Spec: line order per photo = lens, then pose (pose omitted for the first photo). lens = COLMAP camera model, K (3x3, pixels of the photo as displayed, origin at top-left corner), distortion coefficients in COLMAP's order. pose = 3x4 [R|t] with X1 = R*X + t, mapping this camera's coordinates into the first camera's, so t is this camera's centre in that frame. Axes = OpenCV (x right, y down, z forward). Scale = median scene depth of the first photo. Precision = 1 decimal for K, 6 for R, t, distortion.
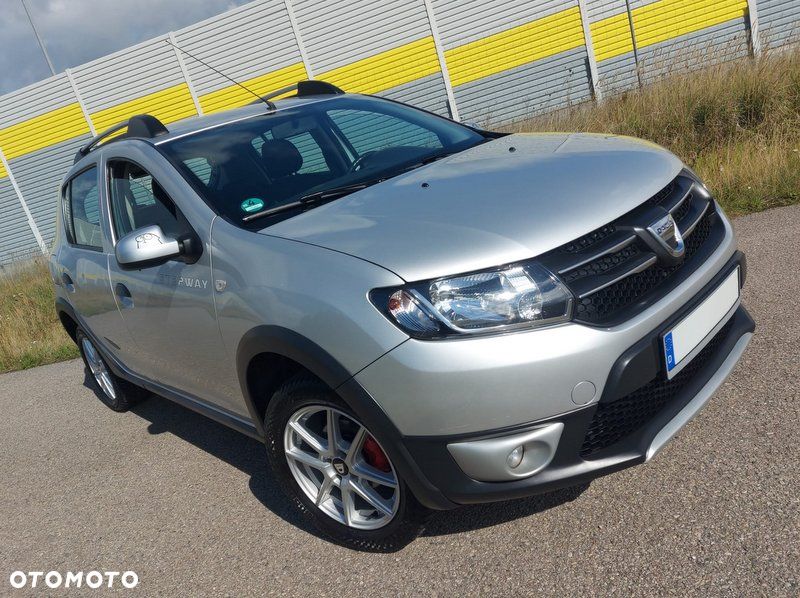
lens RADIAL K [[593.3, 0, 400.0], [0, 593.3, 299.0], [0, 0, 1]] dist [0.098048, -0.105344]
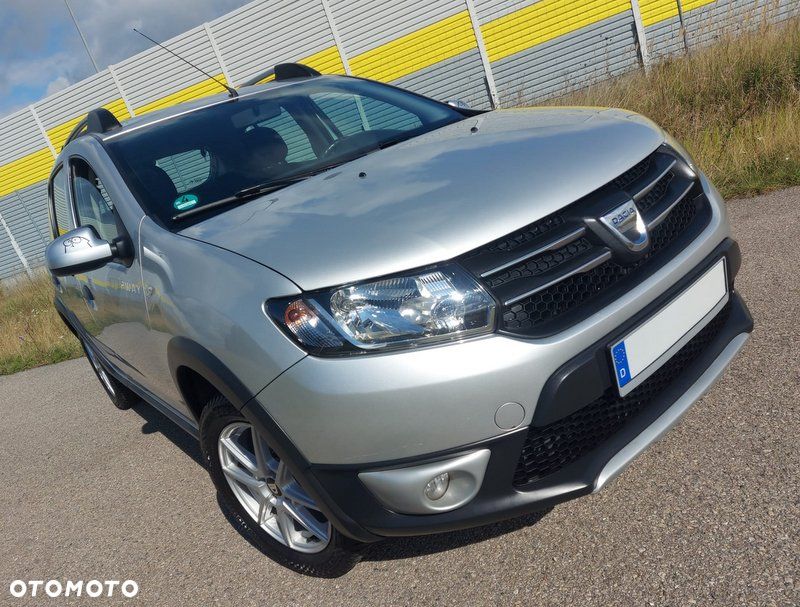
lens RADIAL K [[589.6, 0, 400.0], [0, 589.6, 303.5], [0, 0, 1]] dist [0.087777, -0.086898]
pose [[0.995577, -0.017200, -0.092357, 0.178695], [0.020658, 0.999116, 0.036616, -0.029739], [0.091645, -0.038362, 0.995053, 0.113679]]
